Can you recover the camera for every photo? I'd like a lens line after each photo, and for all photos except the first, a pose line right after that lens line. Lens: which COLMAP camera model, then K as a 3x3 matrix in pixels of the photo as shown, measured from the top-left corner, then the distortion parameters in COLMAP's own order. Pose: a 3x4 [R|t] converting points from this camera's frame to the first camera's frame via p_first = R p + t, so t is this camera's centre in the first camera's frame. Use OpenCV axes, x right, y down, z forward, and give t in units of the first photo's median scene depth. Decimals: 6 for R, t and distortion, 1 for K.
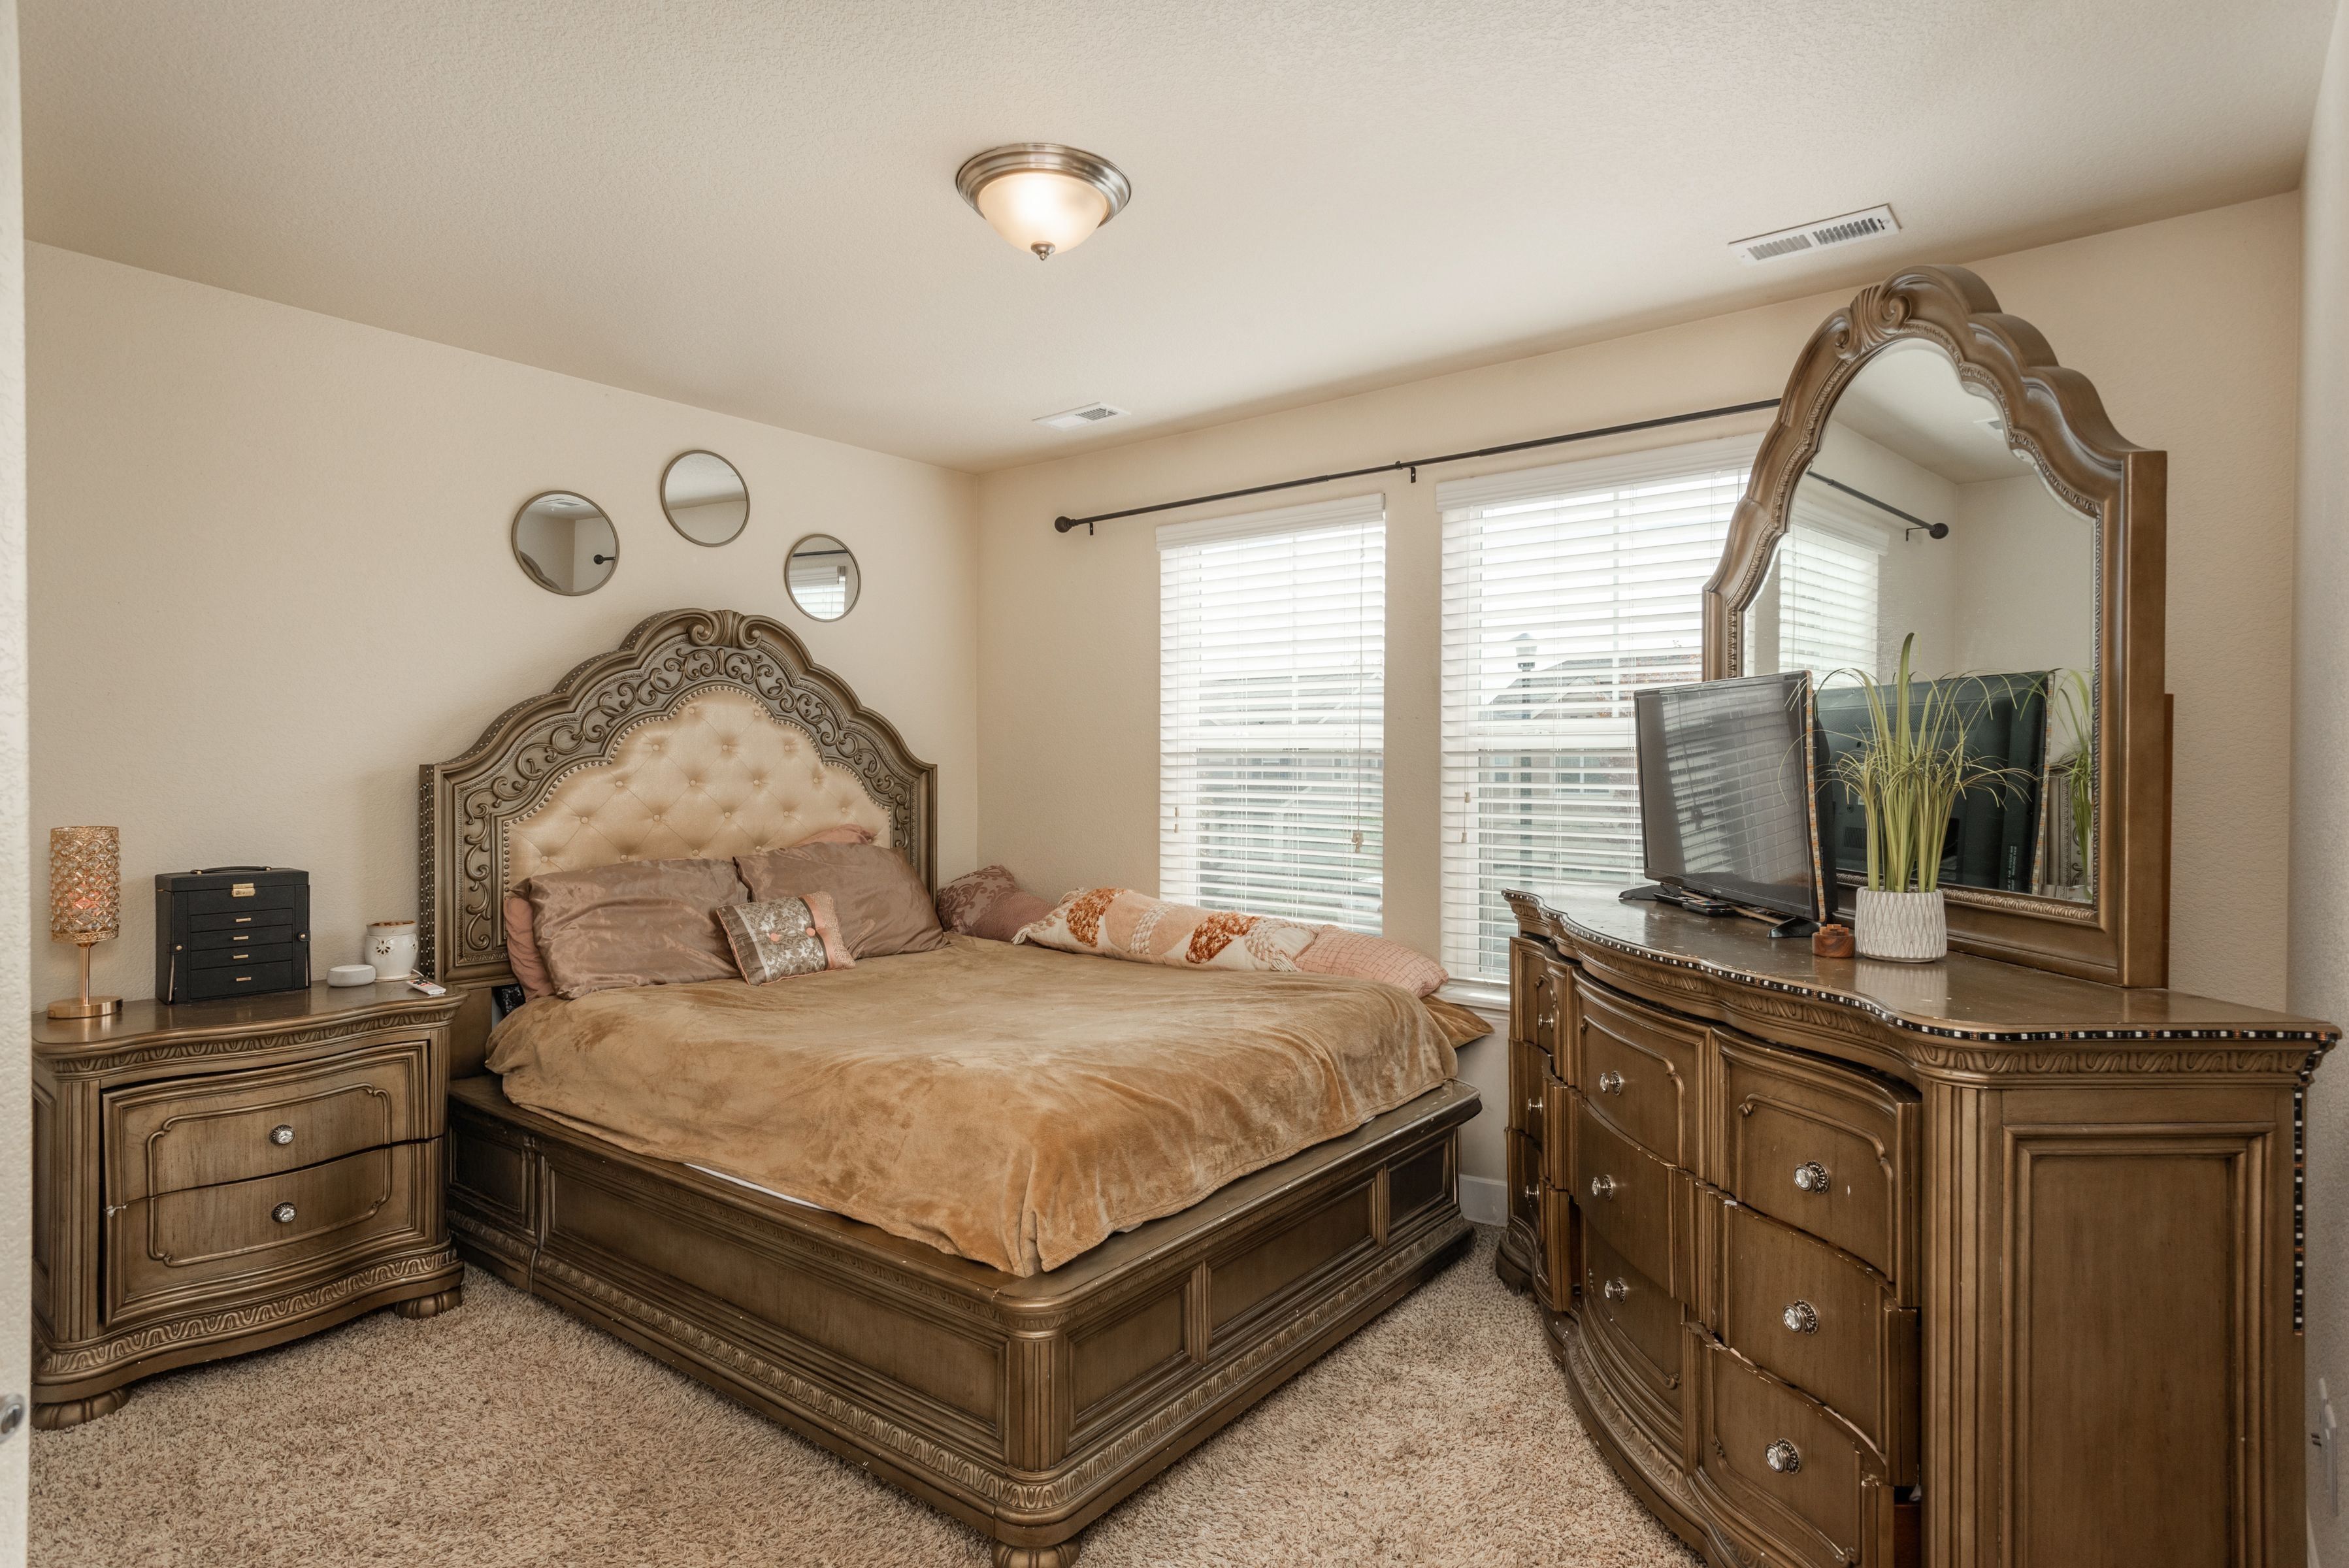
lens RADIAL K [[1208.5, 0, 1173.9], [0, 1208.5, 776.5], [0, 0, 1]] dist [-0.002725, -0.000539]
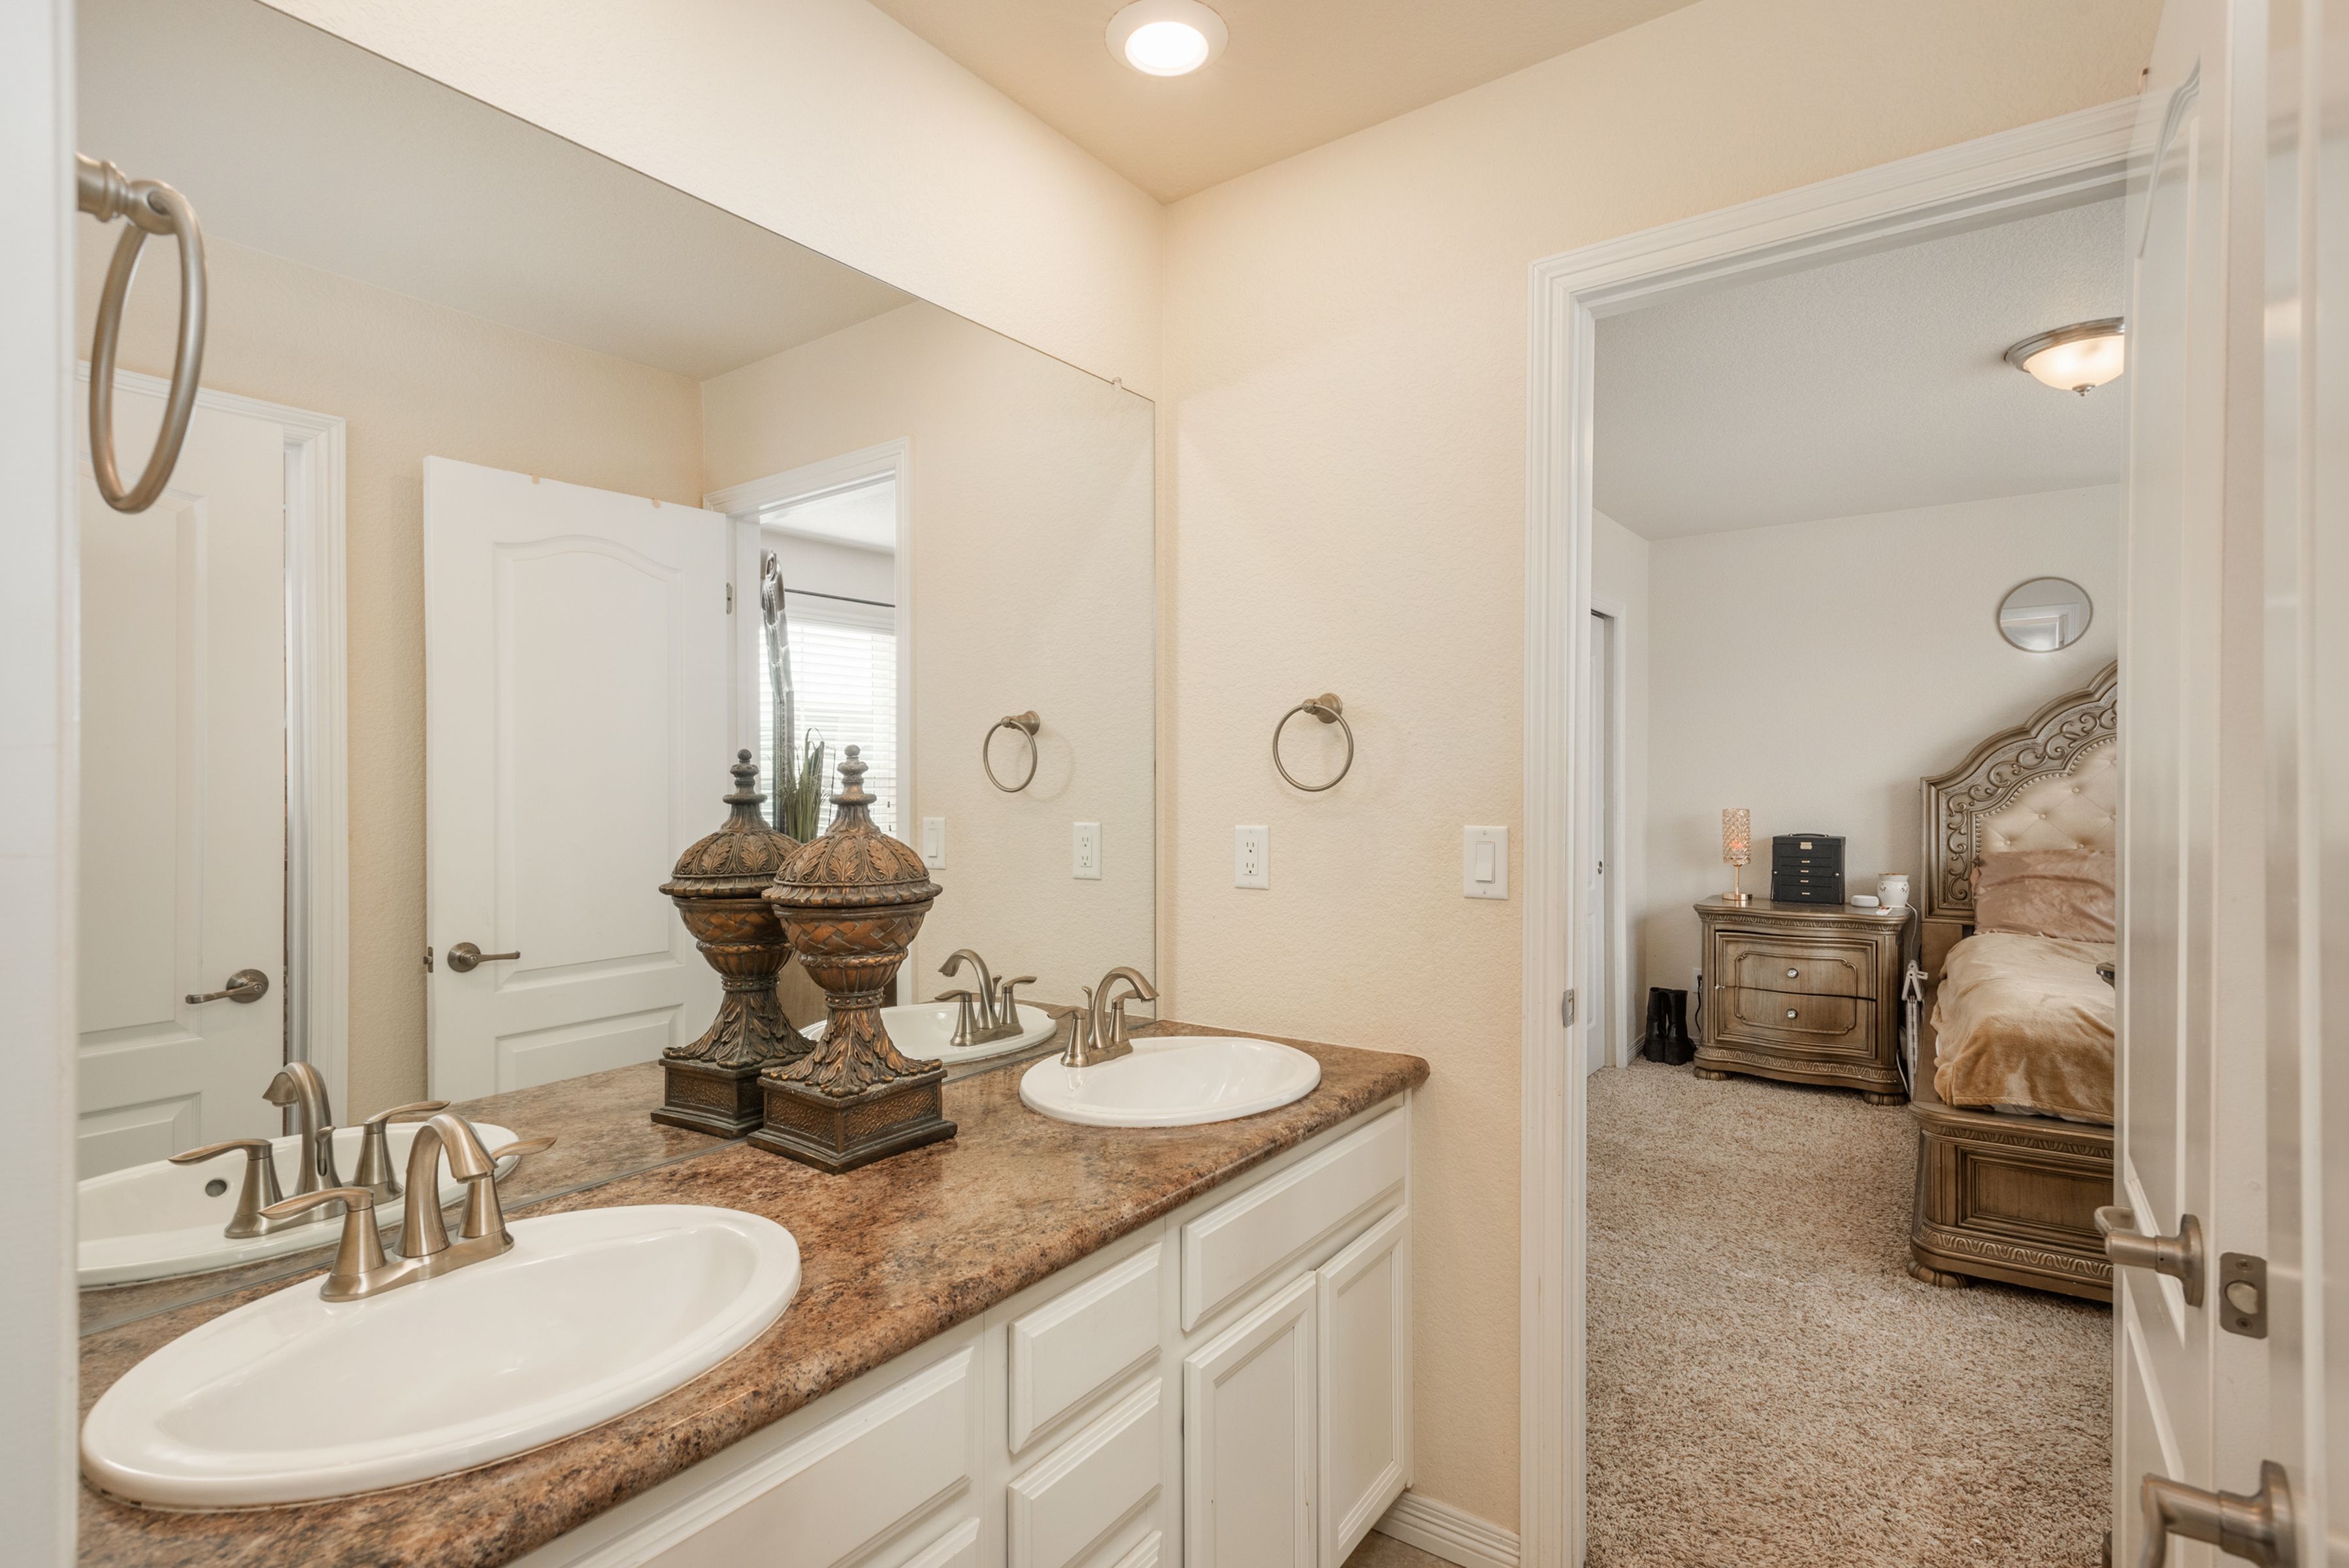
lens RADIAL K [[1103.6, 0, 1177.0], [0, 1103.6, 784.1], [0, 0, 1]] dist [0.017089, -0.005118]
pose [[0.039390, 0.000913, -0.999223, 0.838649], [-0.001305, 0.999999, 0.000862, -0.000977], [0.999223, 0.001270, 0.039391, -0.033799]]
